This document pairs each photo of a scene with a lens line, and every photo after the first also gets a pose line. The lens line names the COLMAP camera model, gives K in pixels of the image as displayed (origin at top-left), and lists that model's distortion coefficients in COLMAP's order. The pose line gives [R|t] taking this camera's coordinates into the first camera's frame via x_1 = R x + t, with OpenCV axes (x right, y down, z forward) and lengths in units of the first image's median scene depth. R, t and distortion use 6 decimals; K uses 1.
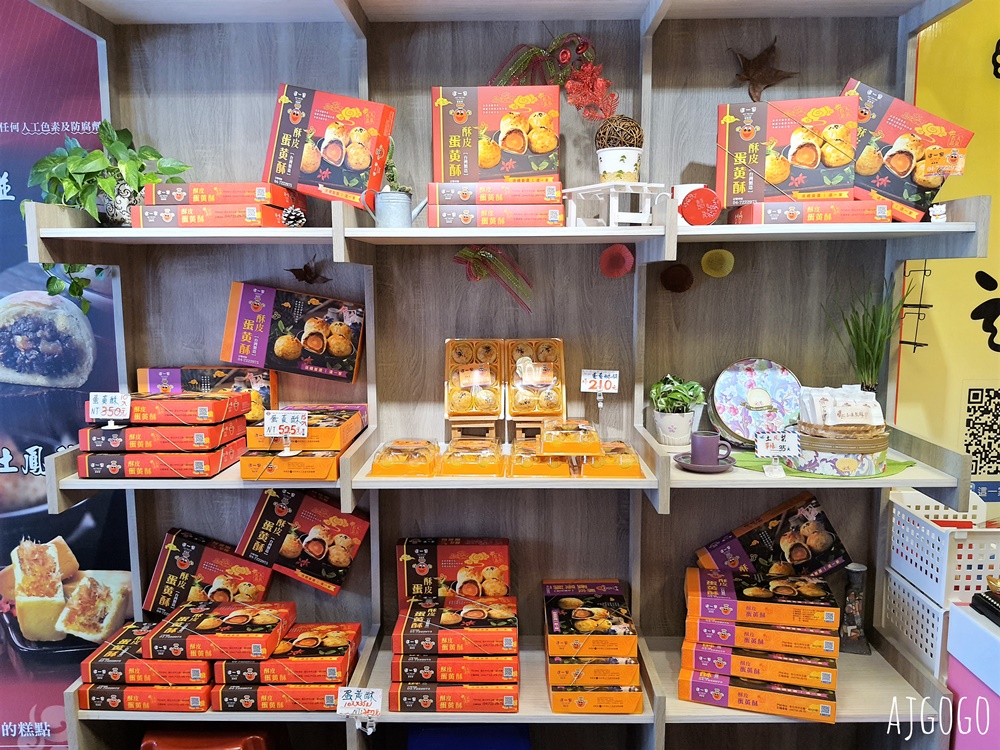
lens RADIAL K [[794.3, 0, 500.0], [0, 794.3, 375.0], [0, 0, 1]] dist [0.071675, -0.141838]
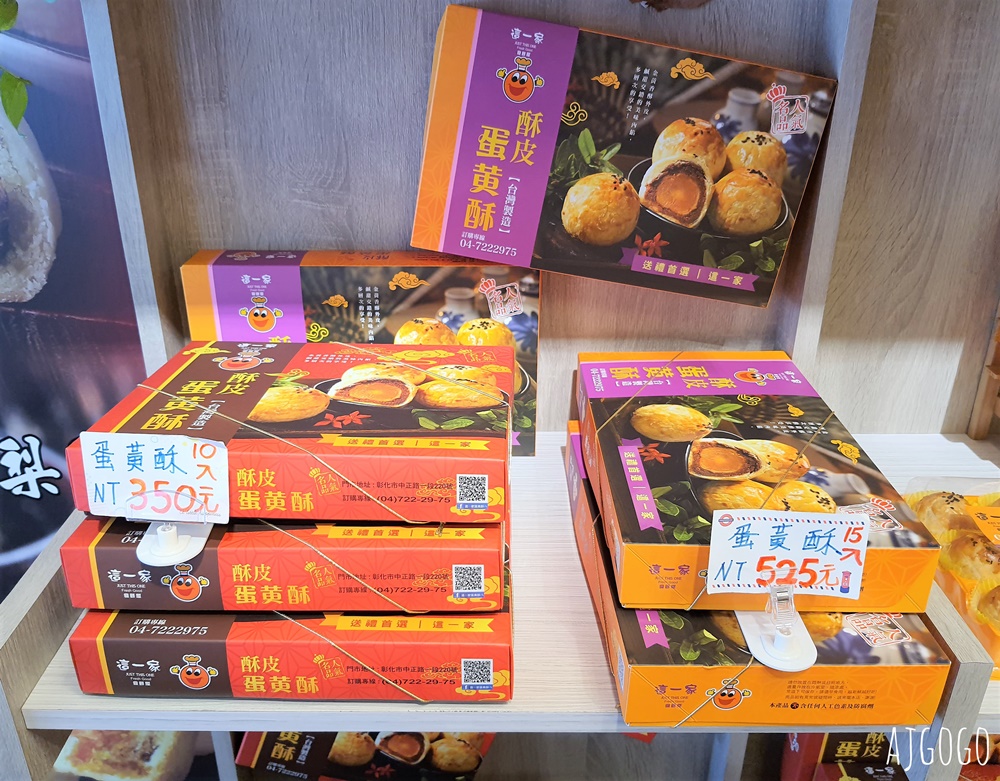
lens RADIAL K [[850.9, 0, 474.0], [0, 850.9, 384.8], [0, 0, 1]] dist [0.079364, -0.162035]
pose [[0.999977, 0.001566, -0.006653, -0.319436], [0.000504, 0.953885, 0.300172, -0.073793], [0.006816, -0.300168, 0.953862, 0.617916]]
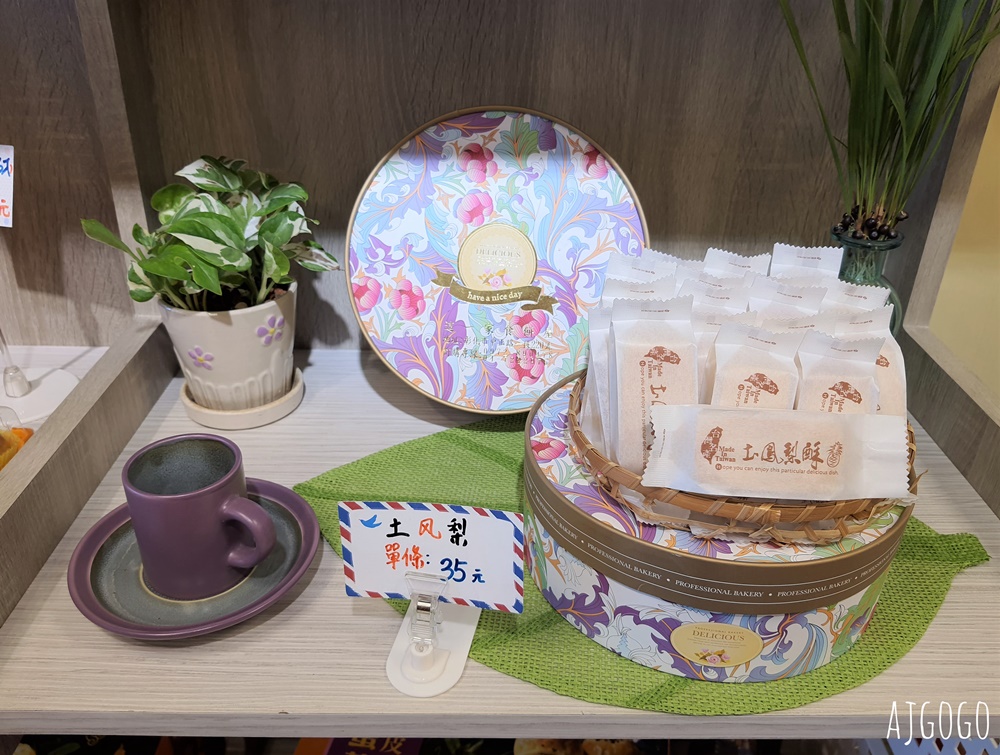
lens RADIAL K [[828.2, 0, 519.4], [0, 828.2, 377.0], [0, 0, 1]] dist [0.002941, -0.006745]
pose [[0.998725, 0.008674, 0.049723, 0.309827], [-0.026405, 0.929360, 0.368229, -0.040786], [-0.043016, -0.369073, 0.928404, 0.689233]]
